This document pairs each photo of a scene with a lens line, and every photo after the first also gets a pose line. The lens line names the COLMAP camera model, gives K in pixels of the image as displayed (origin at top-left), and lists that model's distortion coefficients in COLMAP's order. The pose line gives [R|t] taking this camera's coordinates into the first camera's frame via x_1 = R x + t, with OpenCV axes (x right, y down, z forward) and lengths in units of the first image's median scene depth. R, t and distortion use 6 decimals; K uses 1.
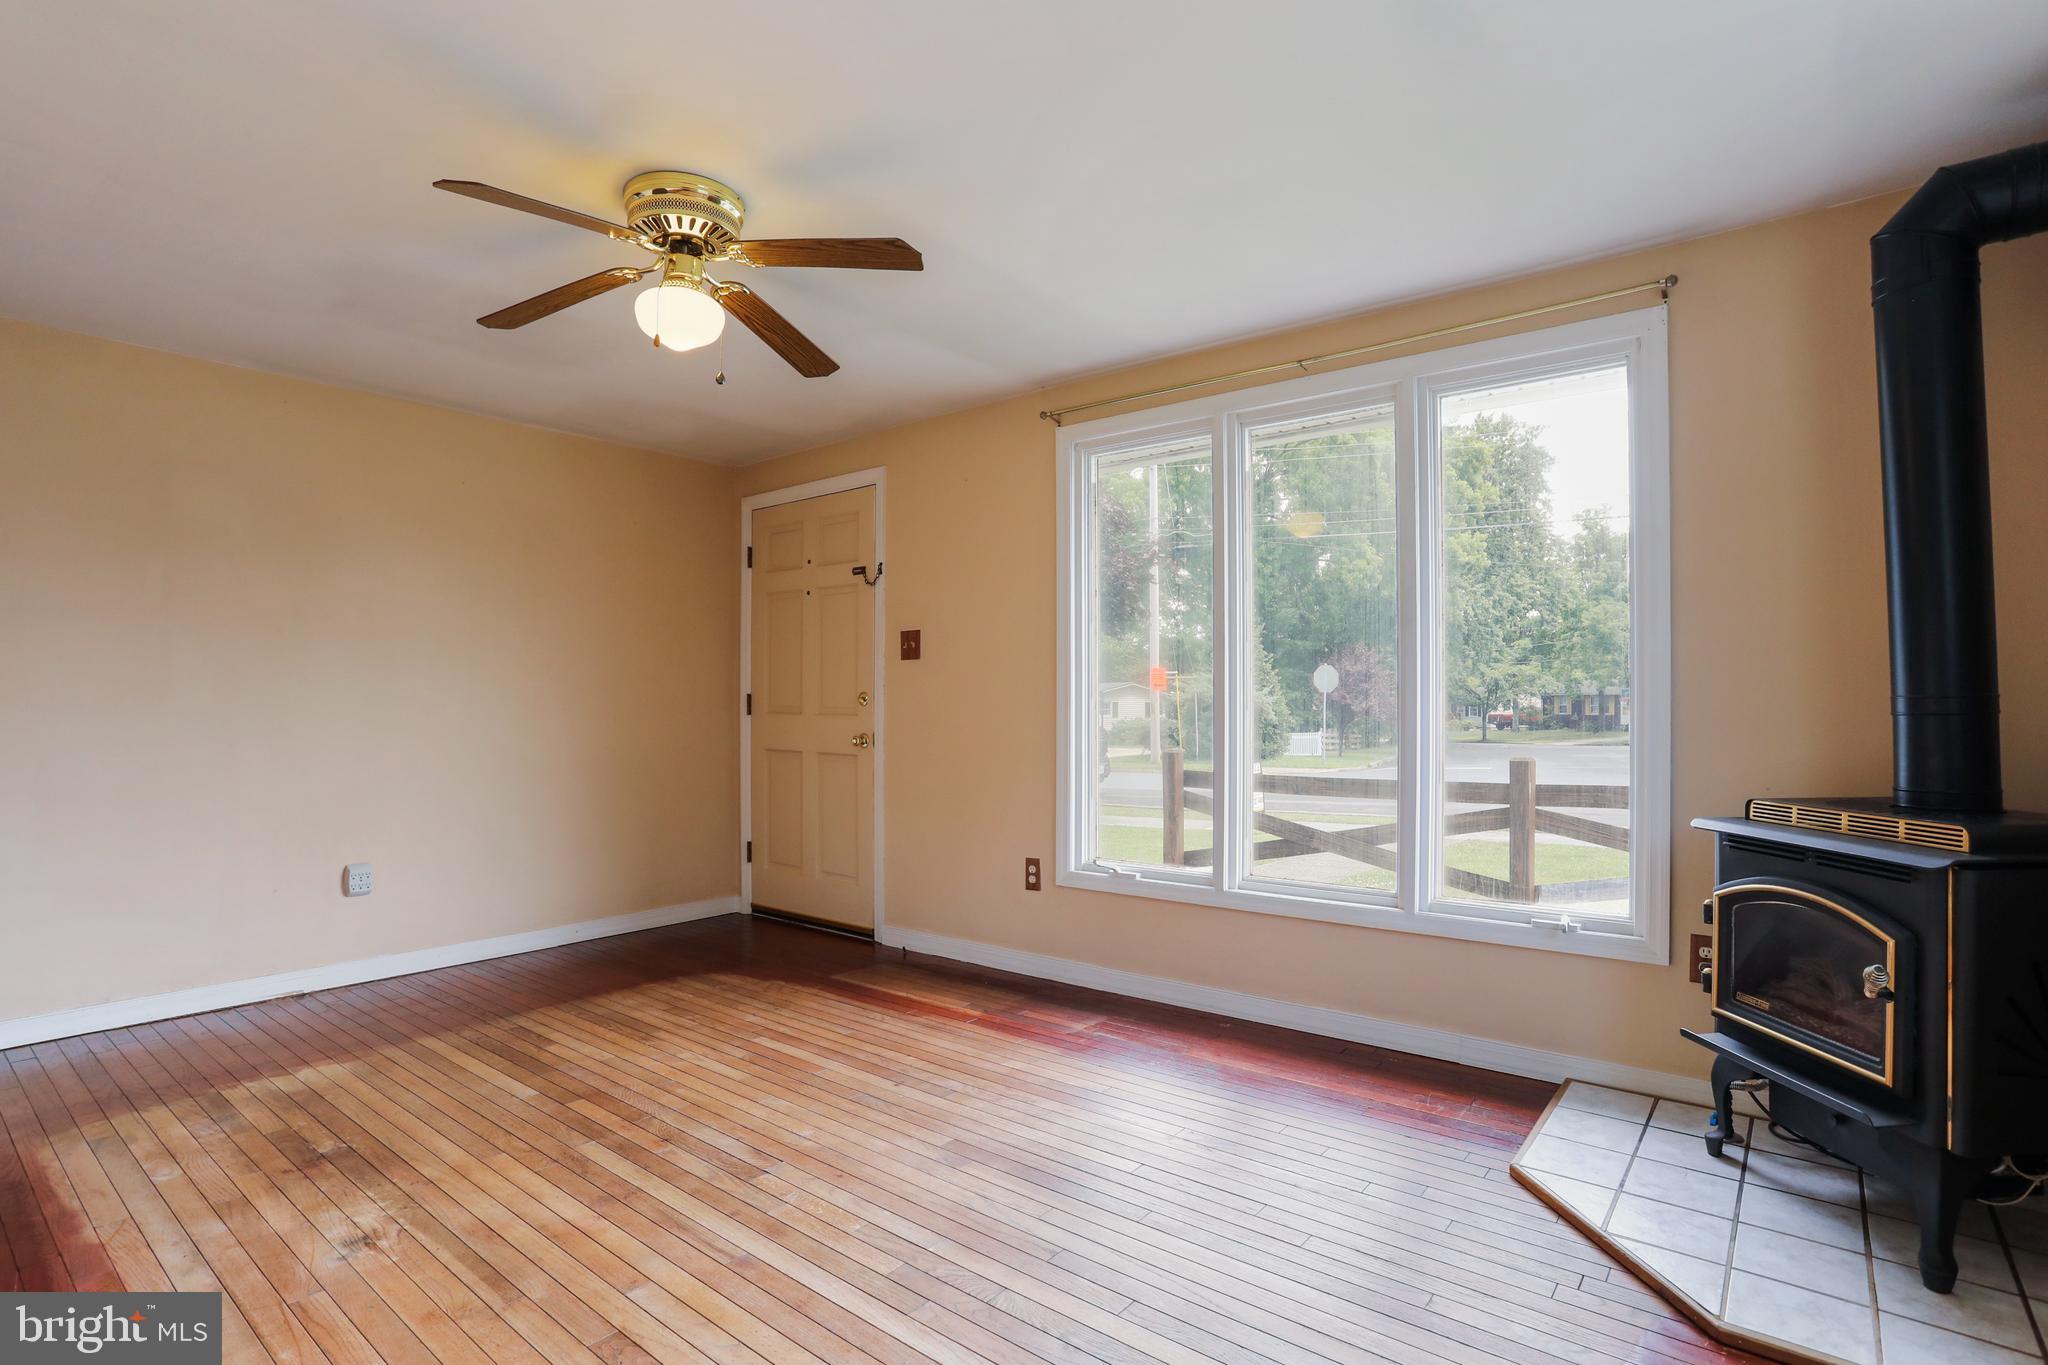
lens RADIAL K [[1011.3, 0, 1039.5], [0, 1011.3, 694.4], [0, 0, 1]] dist [-0.067408, 0.025088]
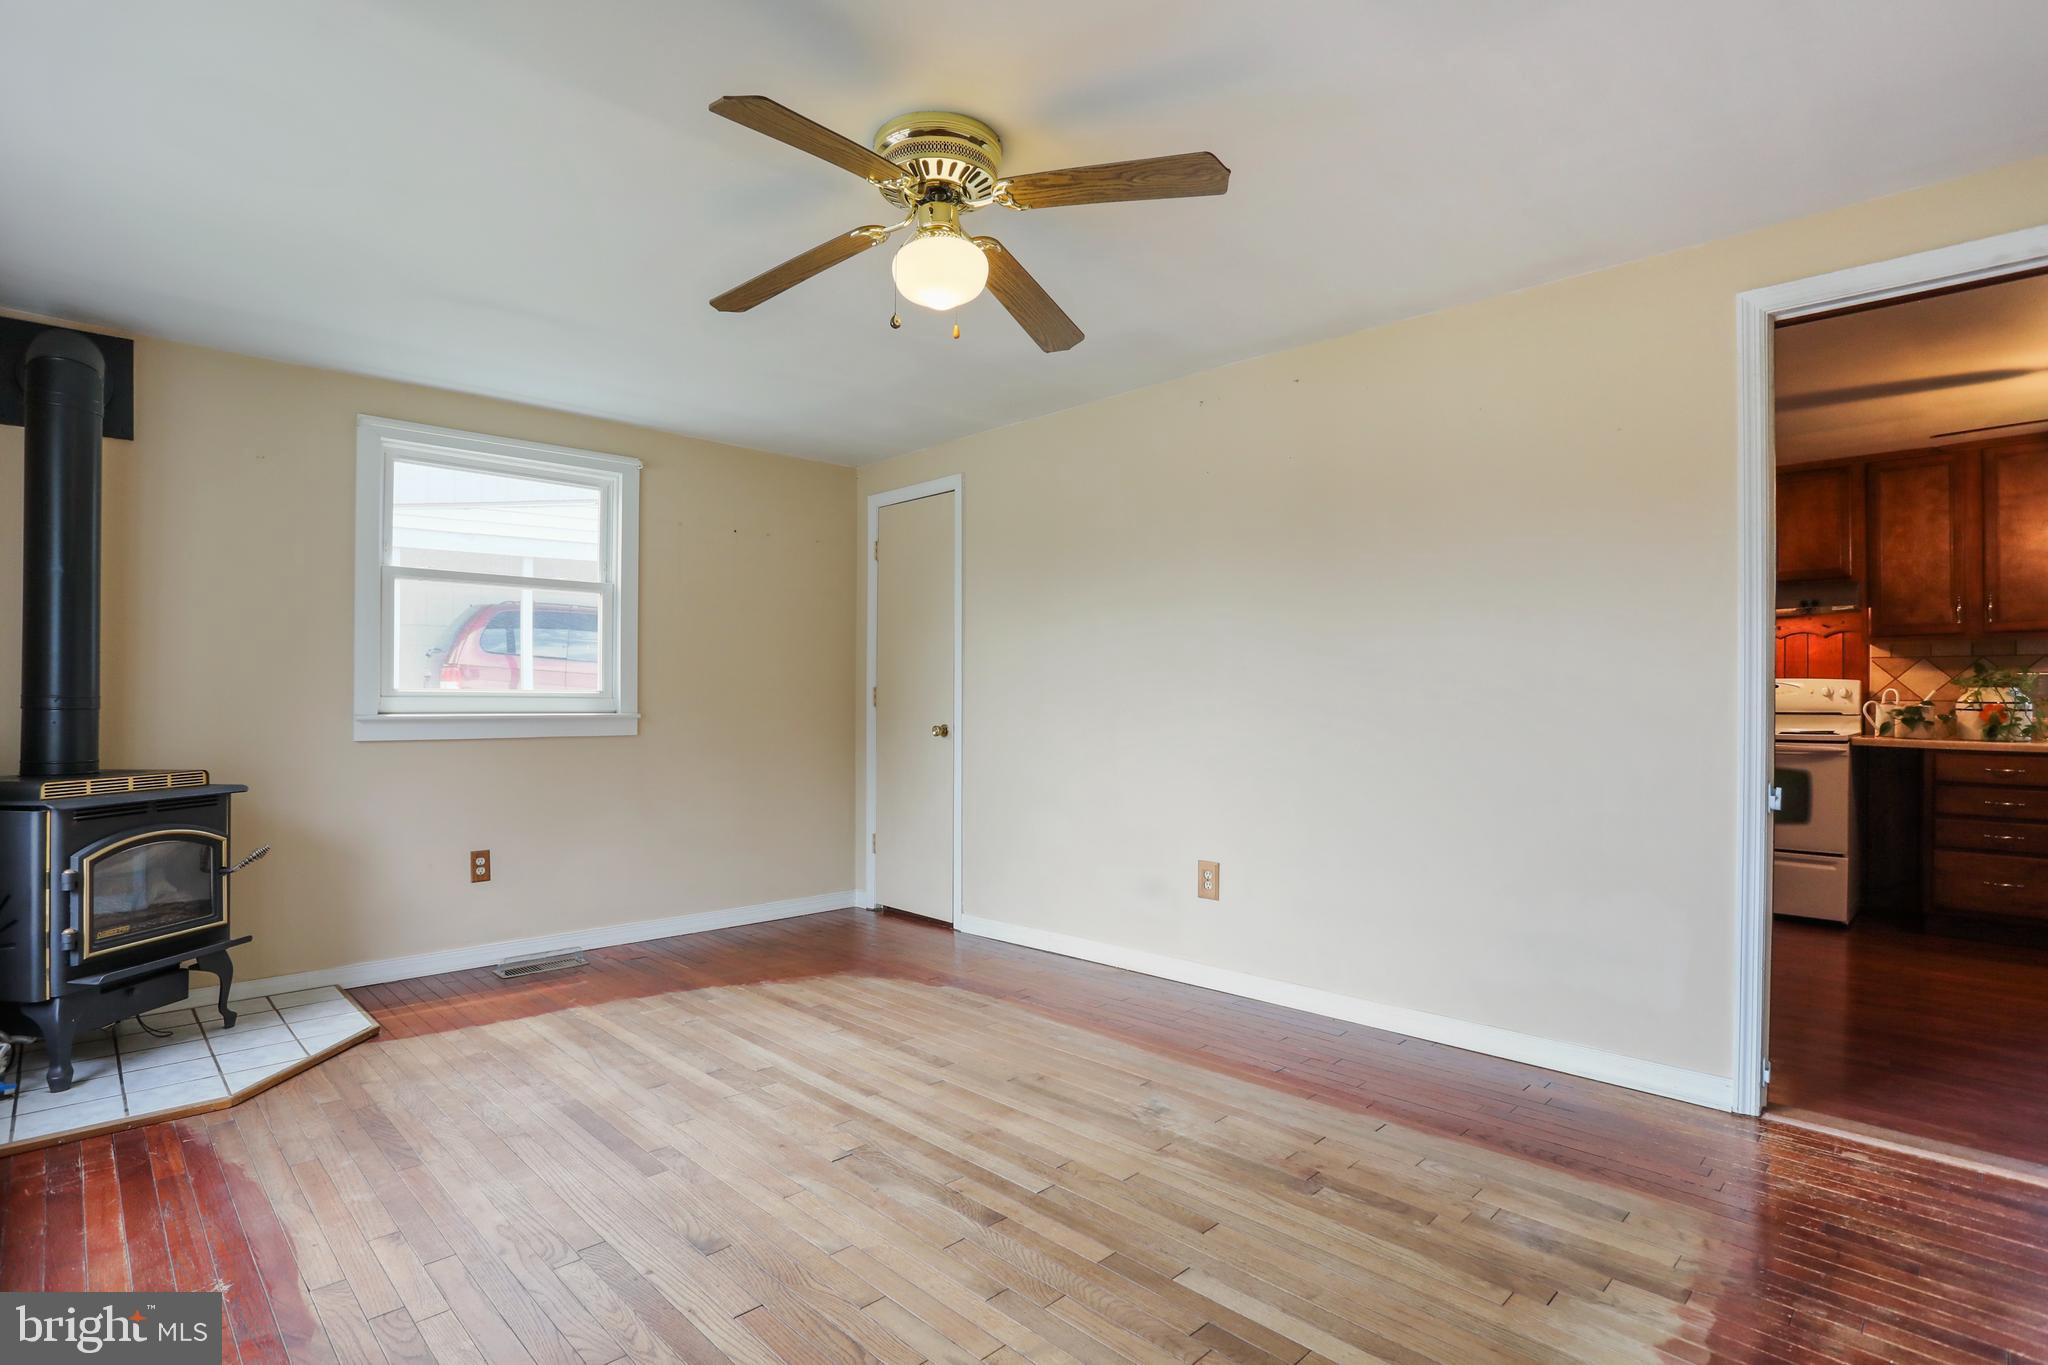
lens RADIAL K [[1011.3, 0, 1058.1], [0, 1011.3, 697.8], [0, 0, 1]] dist [-0.067408, 0.025088]
pose [[-0.995074, -0.000143, 0.099139, -0.373692], [-0.000913, 0.999970, -0.007715, 0.008801], [-0.099135, -0.007768, -0.995044, 1.266419]]
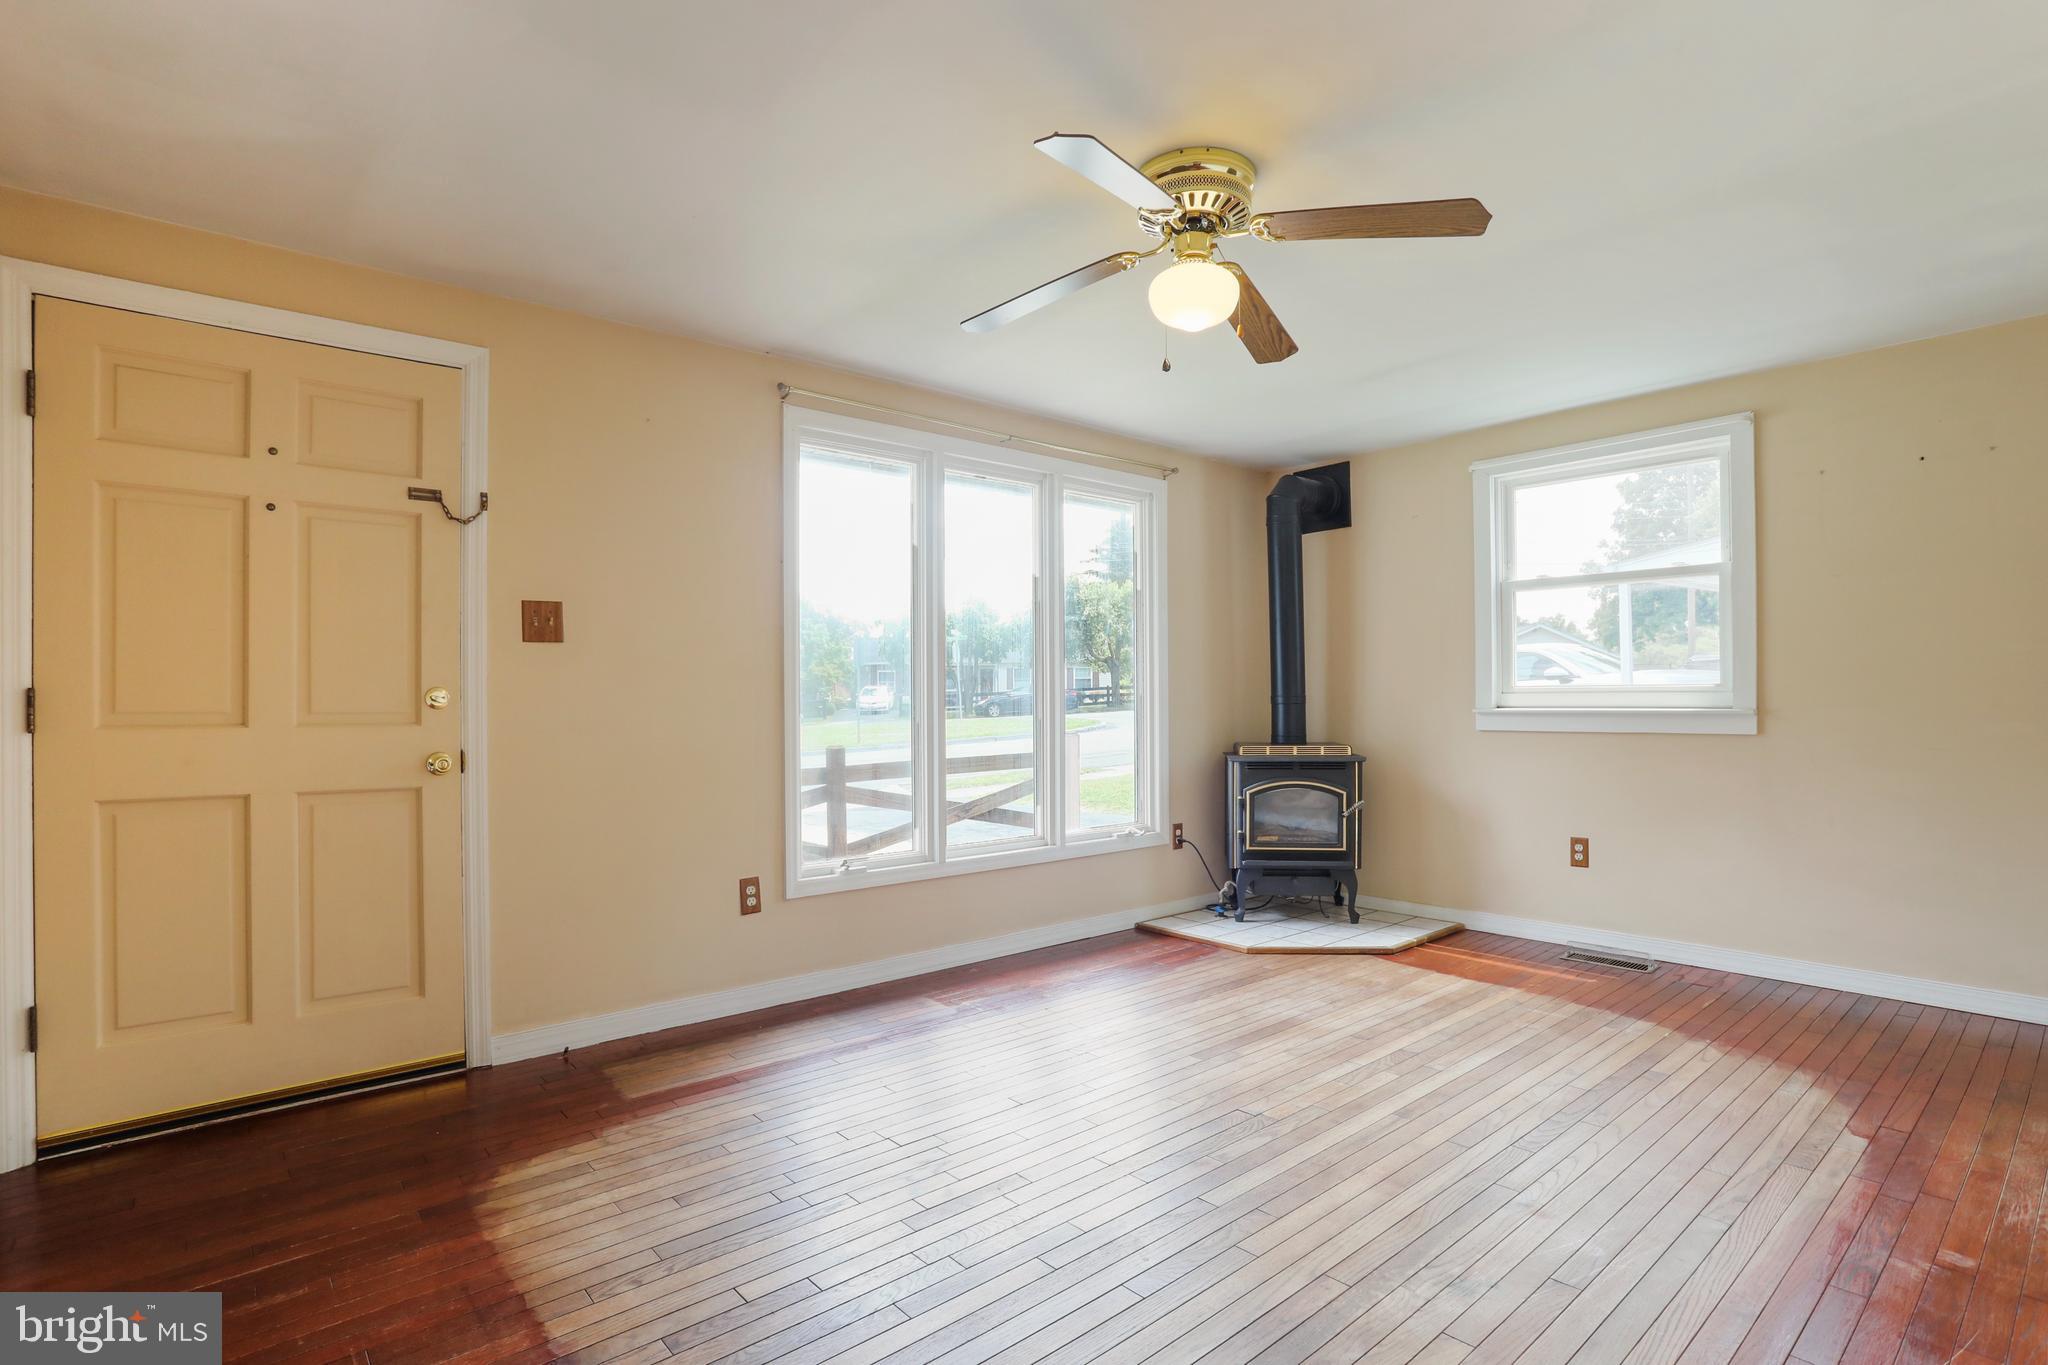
lens RADIAL K [[1011.3, 0, 1010.2], [0, 1011.3, 693.3], [0, 0, 1]] dist [-0.067408, 0.025088]
pose [[0.193934, 0.006524, 0.980993, -0.901231], [0.002200, 0.999972, -0.007085, 0.008122], [-0.981012, 0.003532, 0.193914, 0.662085]]
